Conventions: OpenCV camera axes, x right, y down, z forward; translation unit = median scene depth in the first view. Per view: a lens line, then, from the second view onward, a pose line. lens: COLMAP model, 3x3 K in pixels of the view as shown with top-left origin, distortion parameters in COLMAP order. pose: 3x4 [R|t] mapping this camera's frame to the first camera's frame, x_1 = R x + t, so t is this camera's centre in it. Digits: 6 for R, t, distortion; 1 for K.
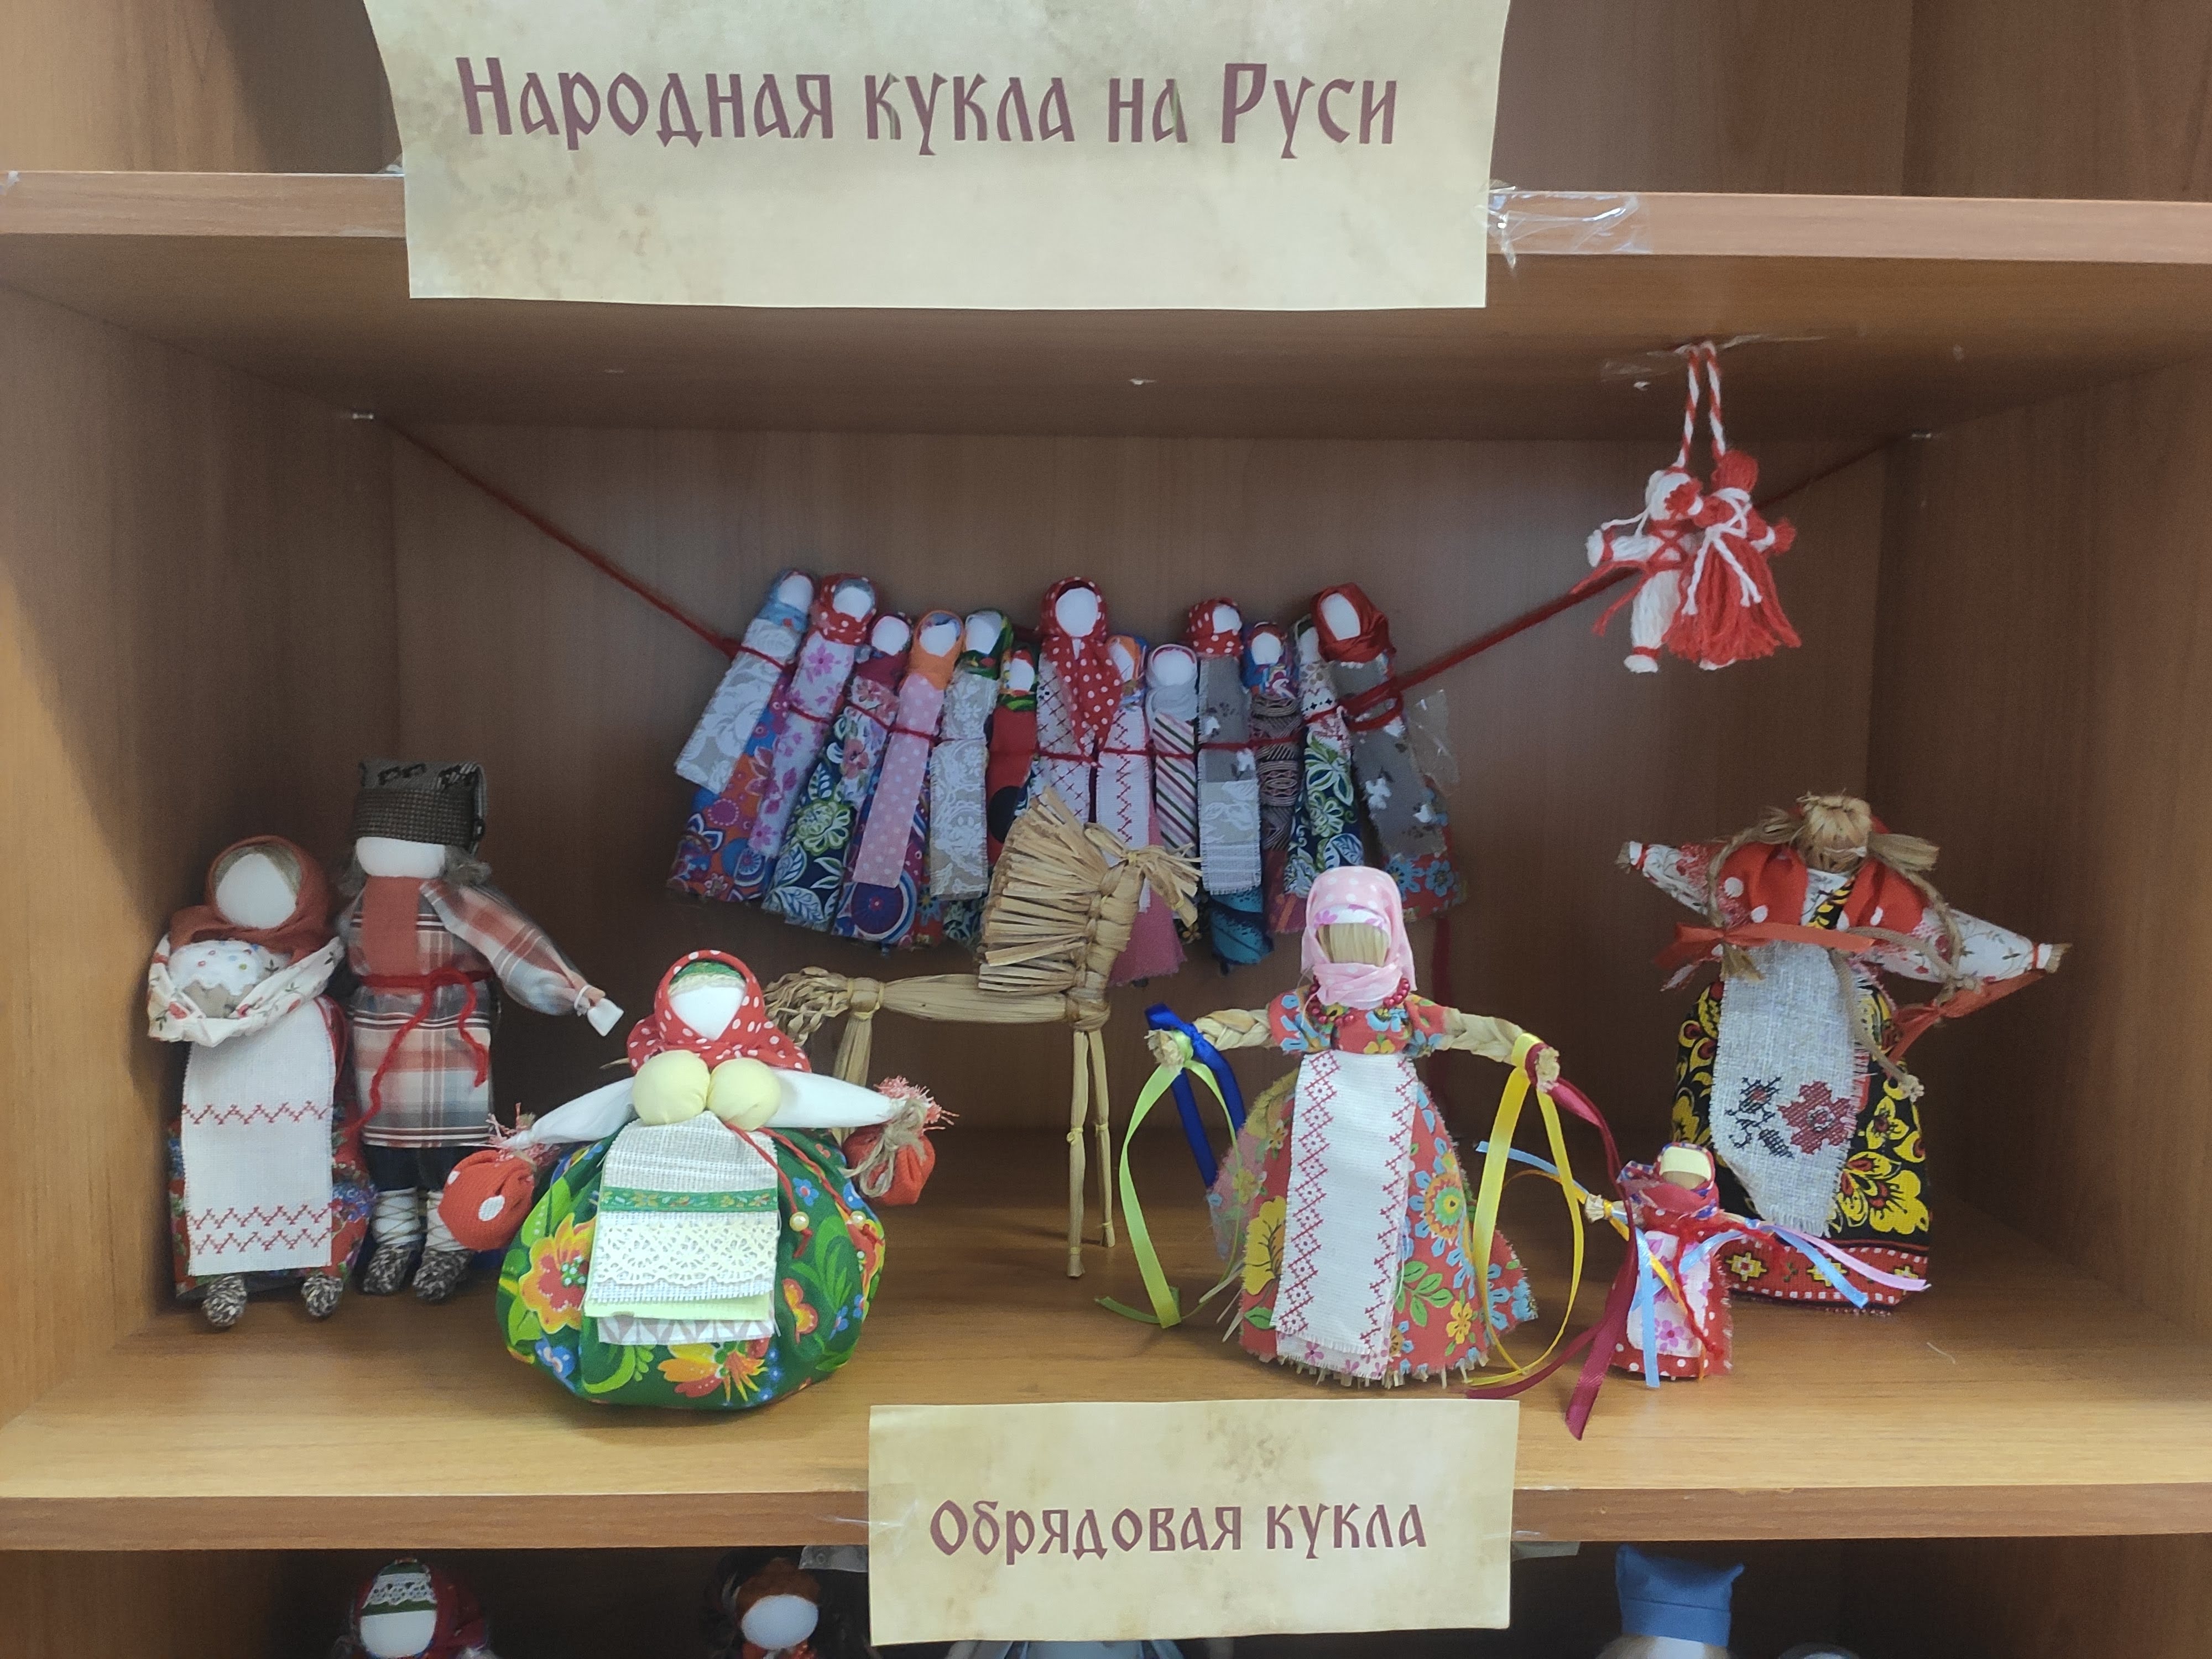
lens RADIAL K [[1653.9, 0, 1103.6], [0, 1653.9, 820.1], [0, 0, 1]] dist [0.079540, -0.109268]
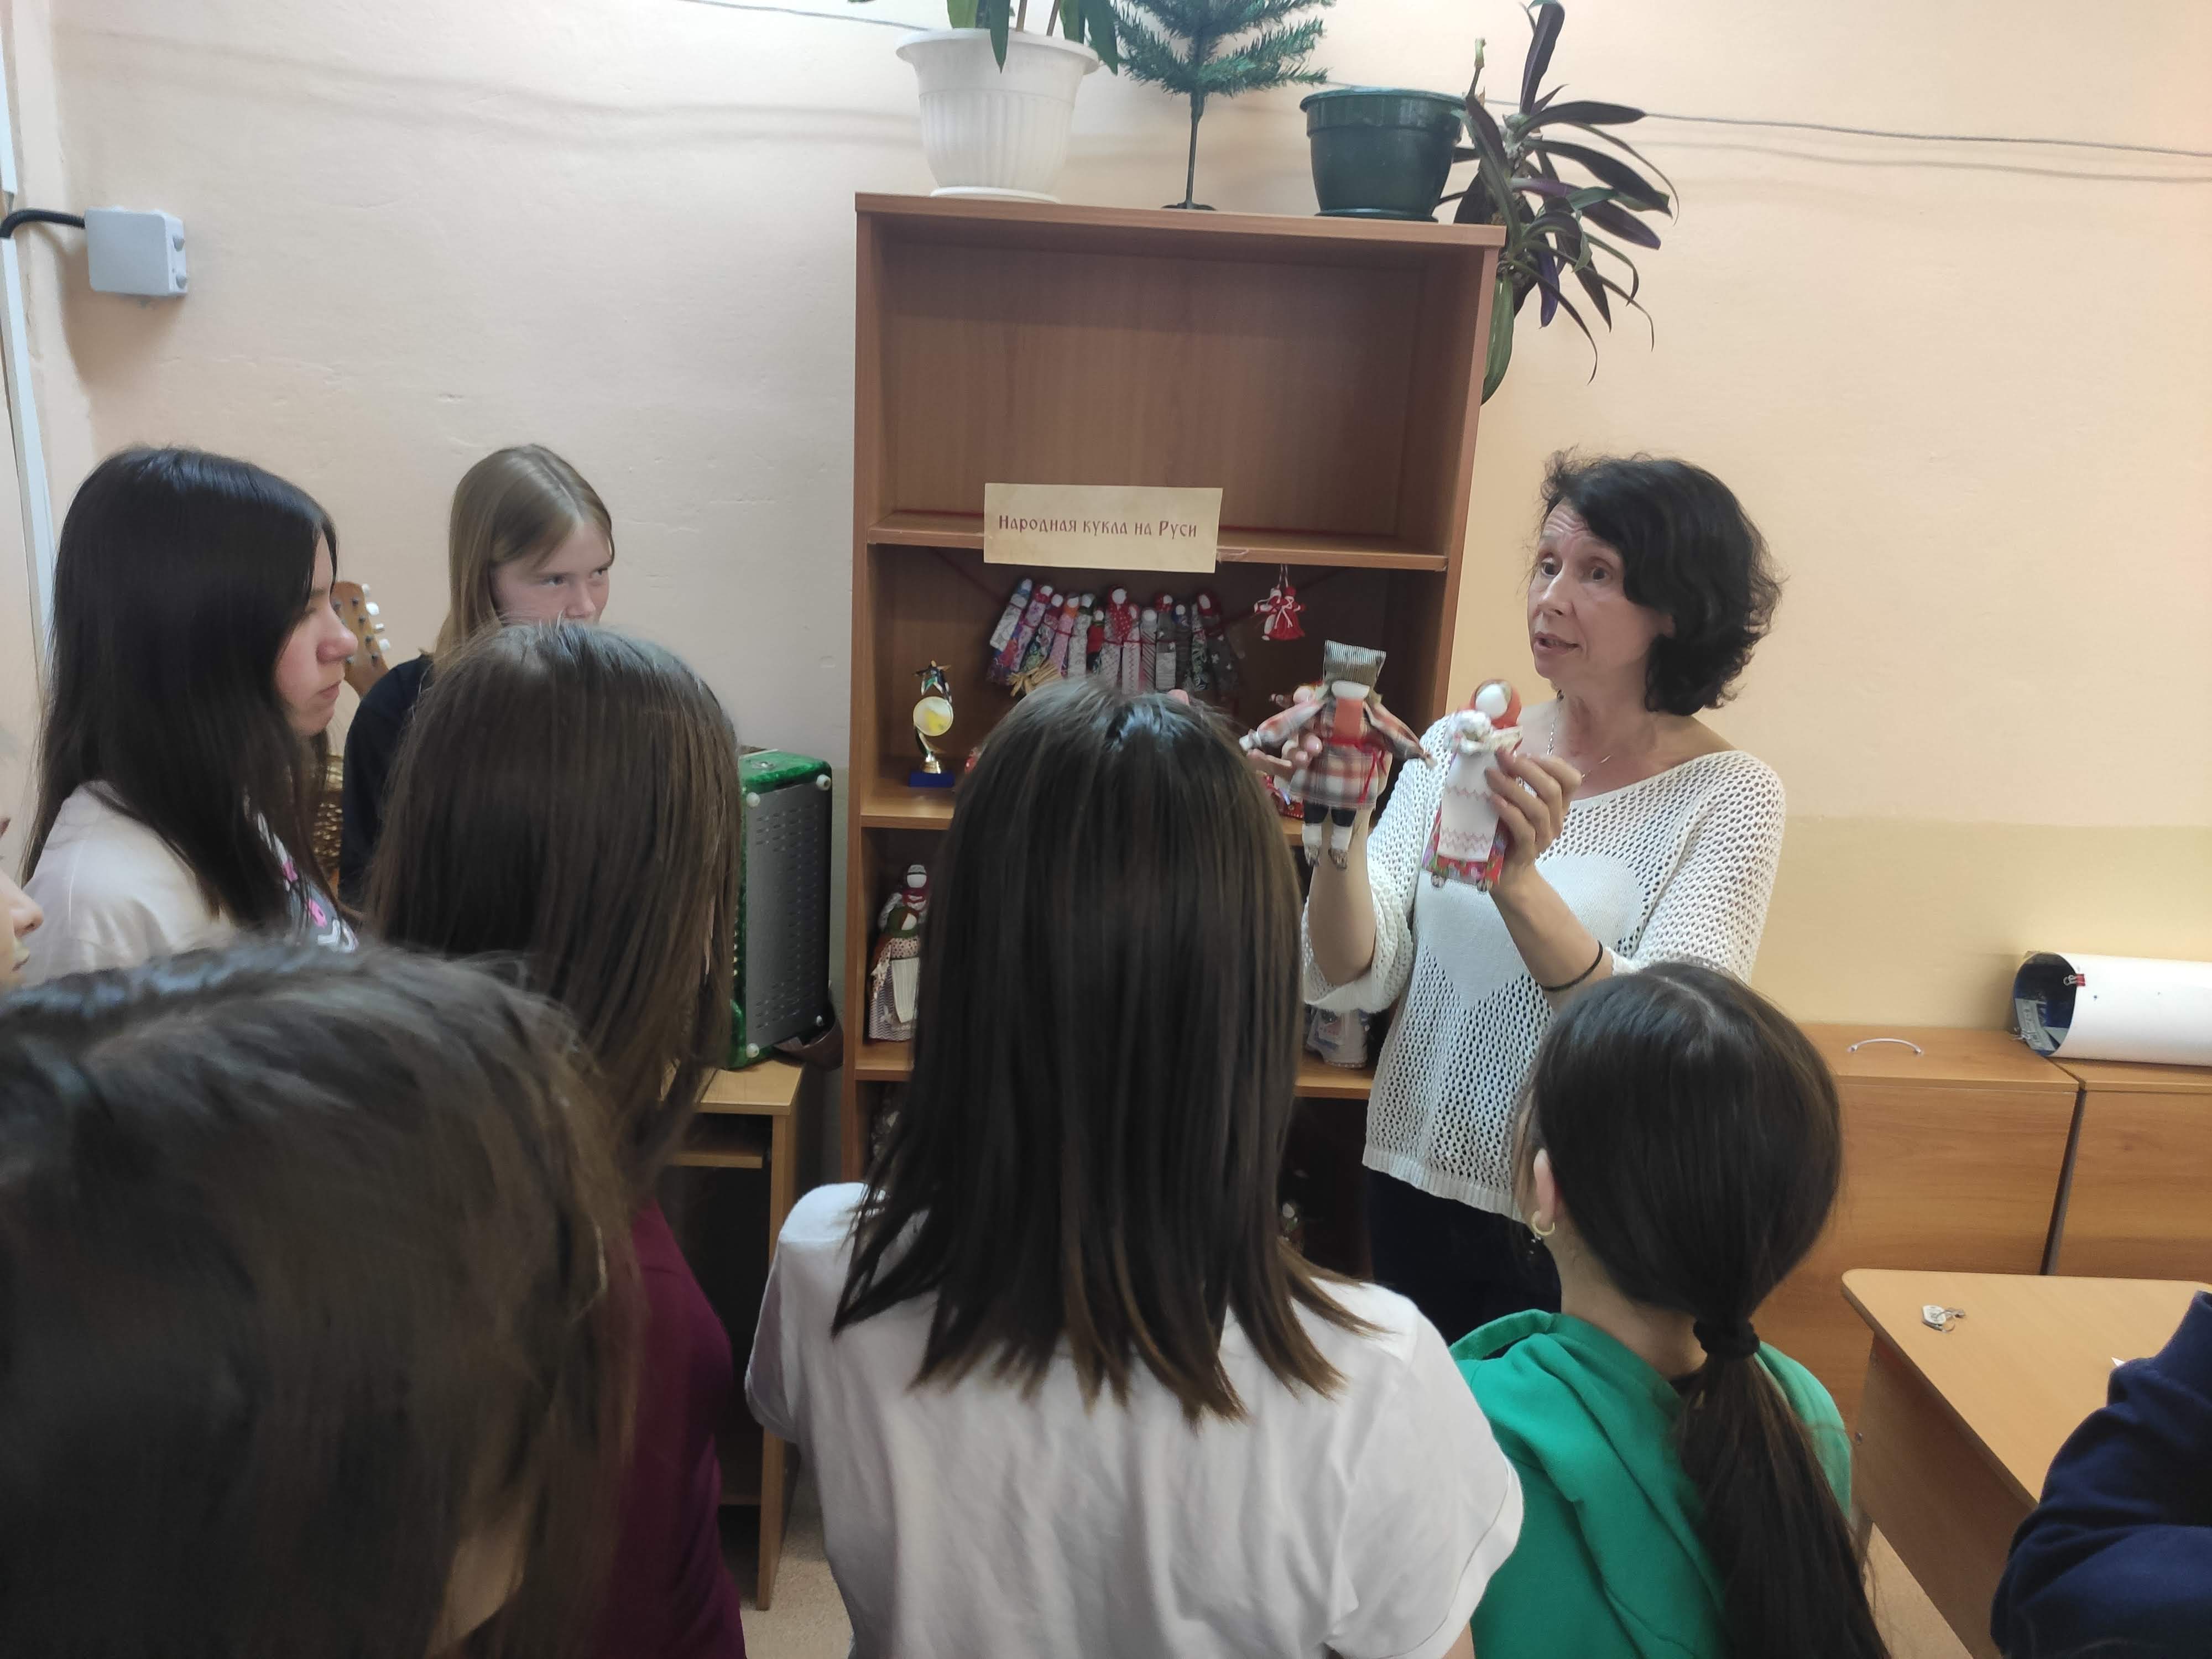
lens RADIAL K [[1653.9, 0, 1103.6], [0, 1653.9, 820.1], [0, 0, 1]] dist [0.079540, -0.109268]
pose [[0.999098, 0.042279, 0.003996, -0.053473], [-0.042406, 0.988132, 0.147641, -0.228595], [0.002293, -0.147677, 0.989033, -2.857534]]
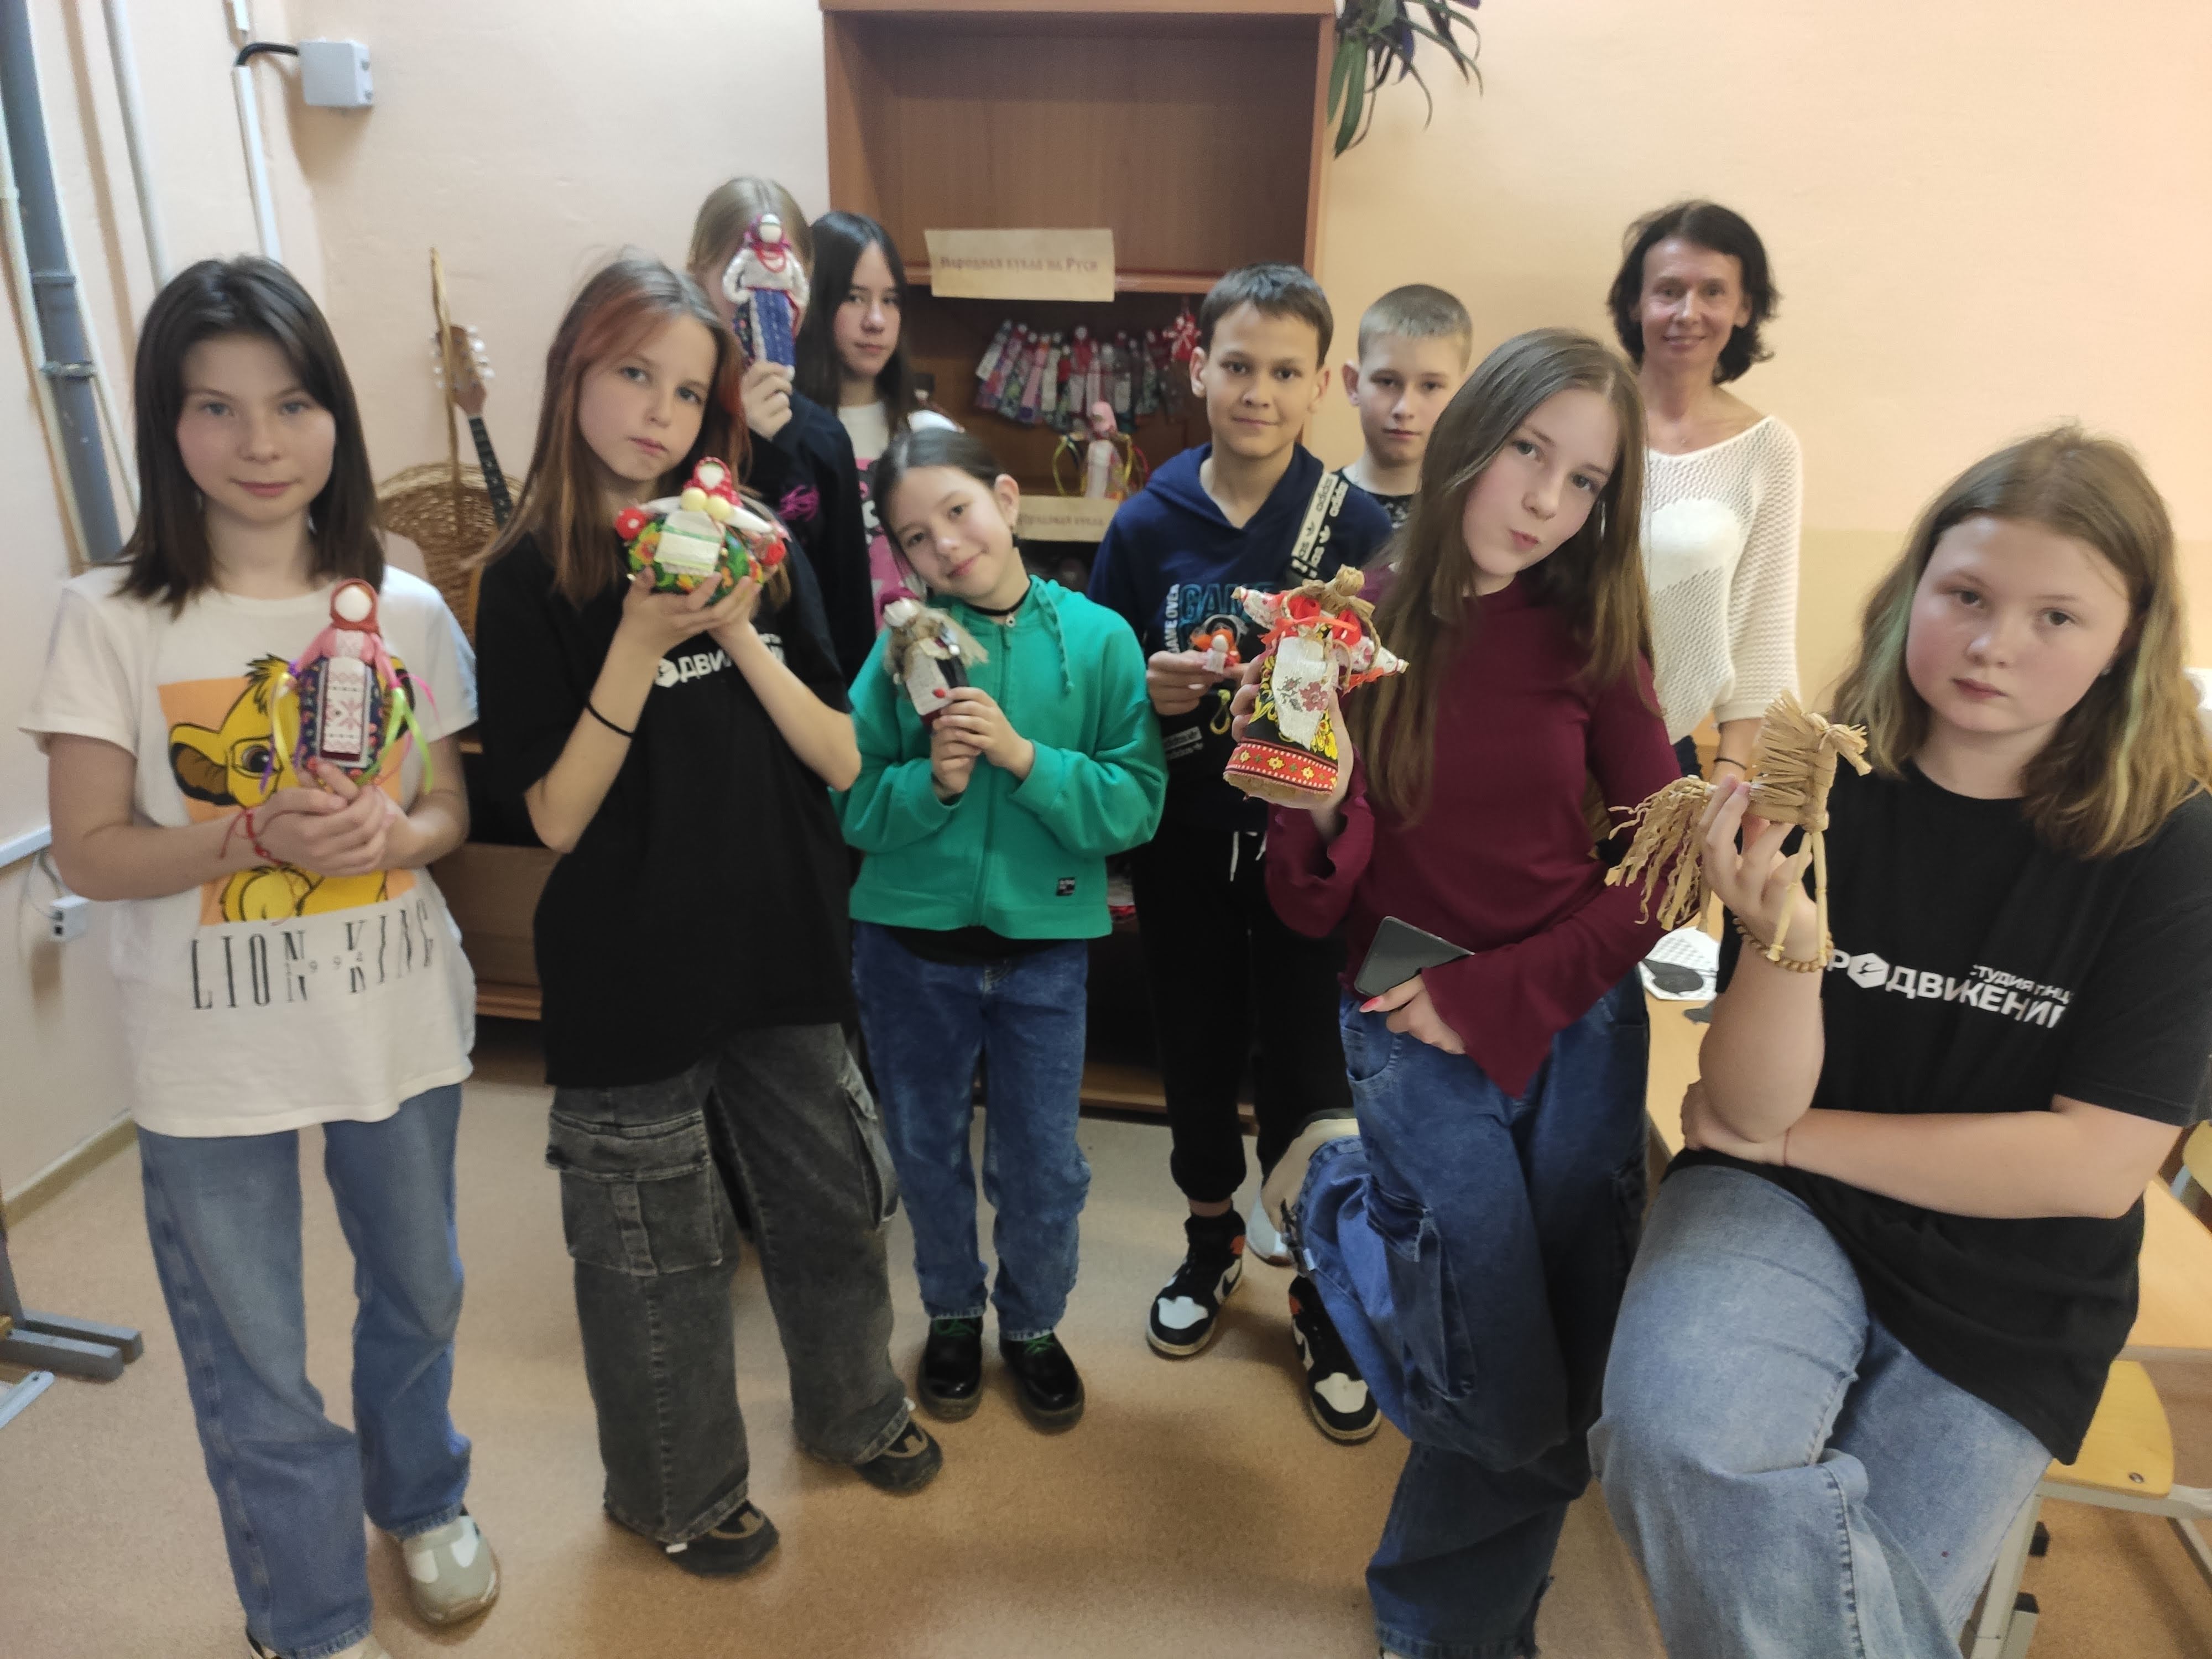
lens RADIAL K [[1653.9, 0, 1103.6], [0, 1653.9, 820.1], [0, 0, 1]] dist [0.079540, -0.109268]
pose [[0.982293, 0.075672, -0.171390, 1.031674], [-0.030217, 0.966815, 0.253685, -0.023113], [0.184899, -0.244014, 0.951982, -3.836704]]
